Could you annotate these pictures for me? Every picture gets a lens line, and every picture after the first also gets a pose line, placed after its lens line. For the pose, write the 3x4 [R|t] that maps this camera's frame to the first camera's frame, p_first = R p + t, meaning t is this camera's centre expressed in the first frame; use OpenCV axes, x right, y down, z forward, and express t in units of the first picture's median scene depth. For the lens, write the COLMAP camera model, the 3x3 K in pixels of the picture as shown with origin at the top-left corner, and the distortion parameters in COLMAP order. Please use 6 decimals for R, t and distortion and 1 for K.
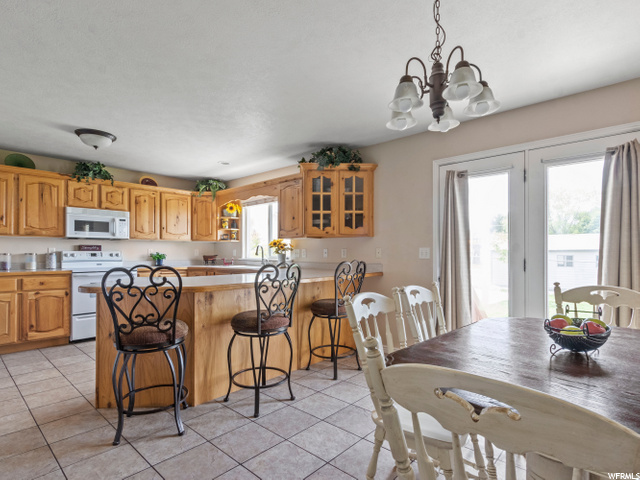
lens RADIAL K [[343.0, 0, 312.1], [0, 343.0, 251.2], [0, 0, 1]] dist [0.002720, -0.000150]
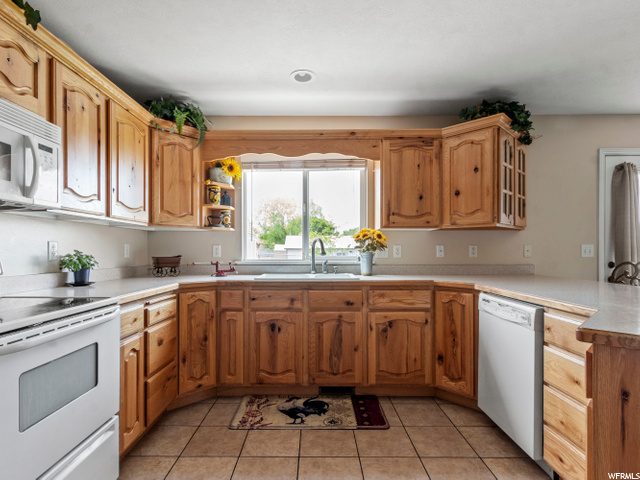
lens RADIAL K [[343.0, 0, 312.1], [0, 343.0, 251.2], [0, 0, 1]] dist [0.002720, -0.000150]
pose [[0.736742, -0.003027, 0.676167, -0.650197], [-0.001965, 0.999976, 0.006619, 0.001335], [-0.676171, -0.006205, 0.736719, 0.667889]]
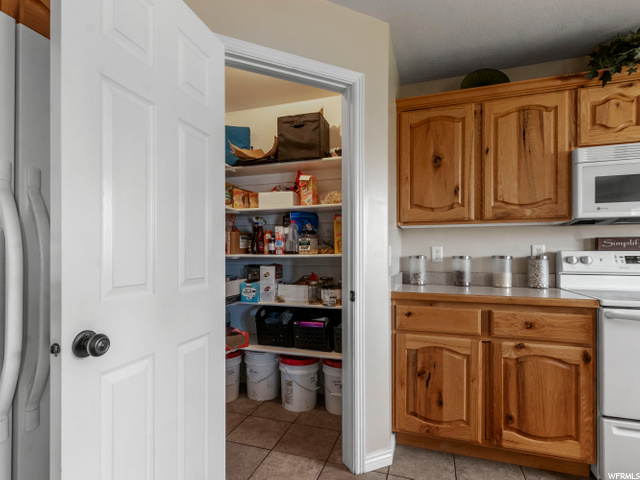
lens RADIAL K [[343.0, 0, 312.1], [0, 343.0, 251.2], [0, 0, 1]] dist [0.002720, -0.000150]
pose [[0.407974, -0.004152, -0.912984, -0.459442], [0.003122, 0.999990, -0.003153, 0.000112], [0.912988, -0.001564, 0.407983, 0.523161]]
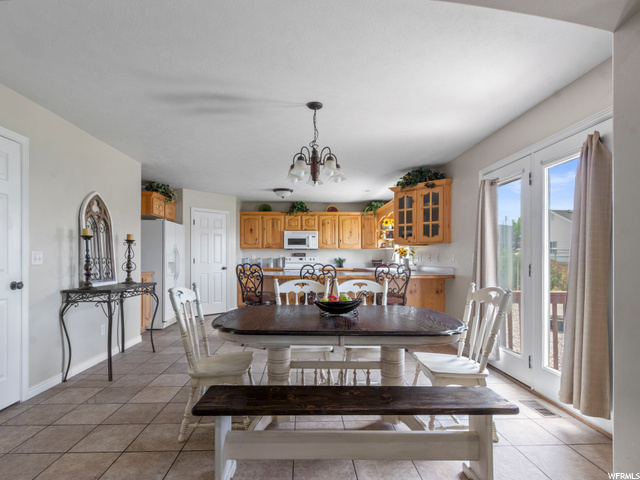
lens RADIAL K [[343.0, 0, 312.1], [0, 343.0, 251.2], [0, 0, 1]] dist [0.002720, -0.000150]
pose [[0.694620, -0.013388, -0.719253, 0.618194], [0.001834, 0.999857, -0.016840, 0.000753], [0.719375, 0.010378, 0.694545, -0.088405]]
